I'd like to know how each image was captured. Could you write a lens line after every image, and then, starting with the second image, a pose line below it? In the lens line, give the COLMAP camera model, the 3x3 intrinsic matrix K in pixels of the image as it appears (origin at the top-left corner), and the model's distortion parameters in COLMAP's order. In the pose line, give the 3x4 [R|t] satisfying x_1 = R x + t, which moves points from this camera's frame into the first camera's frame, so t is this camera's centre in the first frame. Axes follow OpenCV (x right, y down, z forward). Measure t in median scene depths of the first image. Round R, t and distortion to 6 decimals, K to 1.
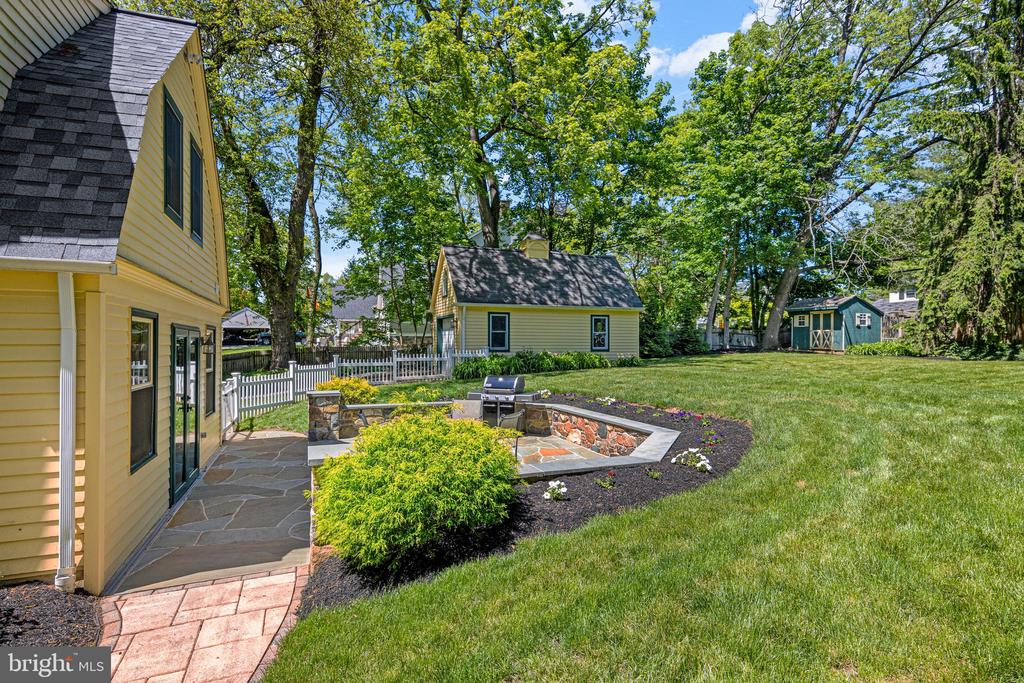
lens RADIAL K [[522.3, 0, 513.3], [0, 522.3, 346.6], [0, 0, 1]] dist [0.014042, -0.004963]
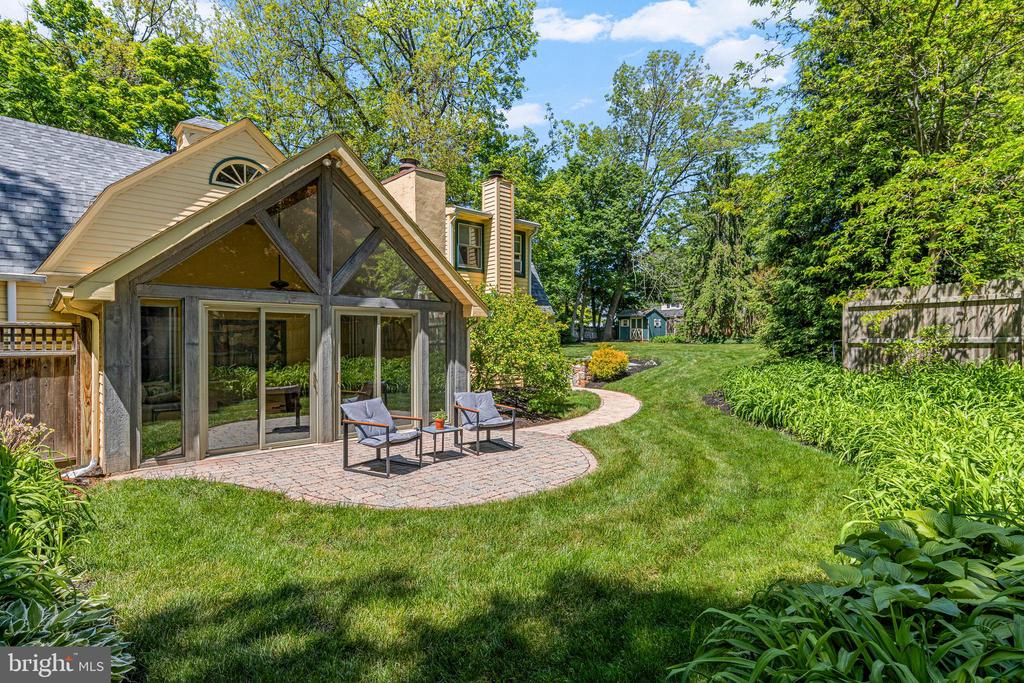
lens RADIAL K [[522.3, 0, 509.7], [0, 522.3, 348.6], [0, 0, 1]] dist [0.014042, -0.004963]
pose [[0.935616, -0.005336, 0.352979, -0.447692], [0.001451, 0.999935, 0.011268, 0.015733], [-0.353017, -0.010030, 0.935563, -0.498347]]
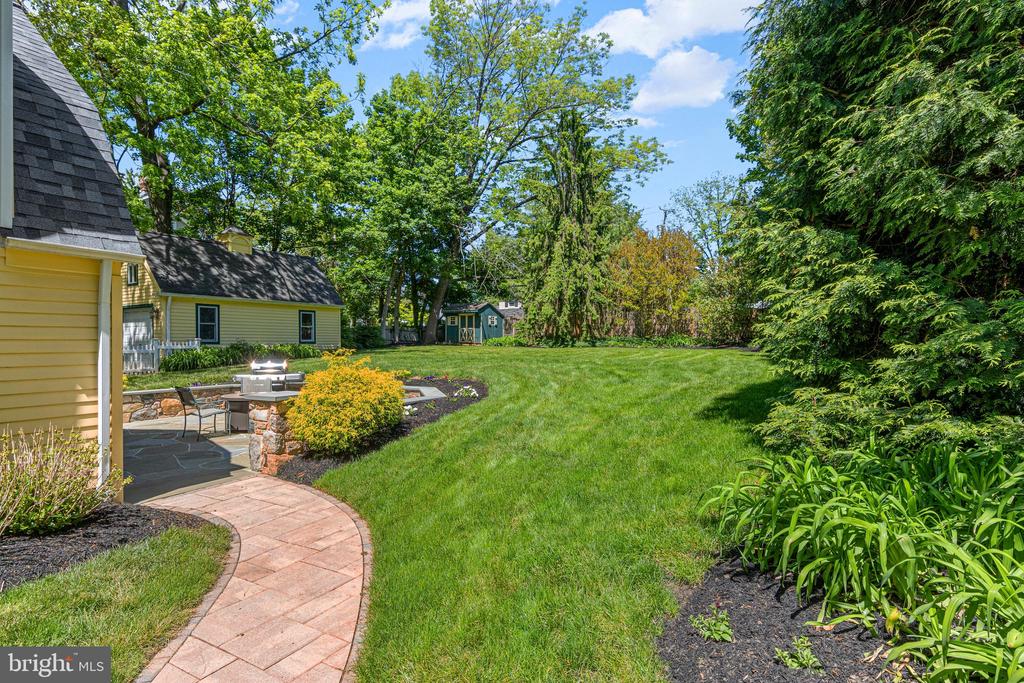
lens RADIAL K [[522.3, 0, 507.3], [0, 522.3, 342.4], [0, 0, 1]] dist [0.014042, -0.004963]
pose [[0.793651, -0.002727, 0.608367, -0.143640], [0.006993, 0.999965, -0.004640, 0.013346], [-0.608333, 0.007937, 0.793642, -0.110652]]
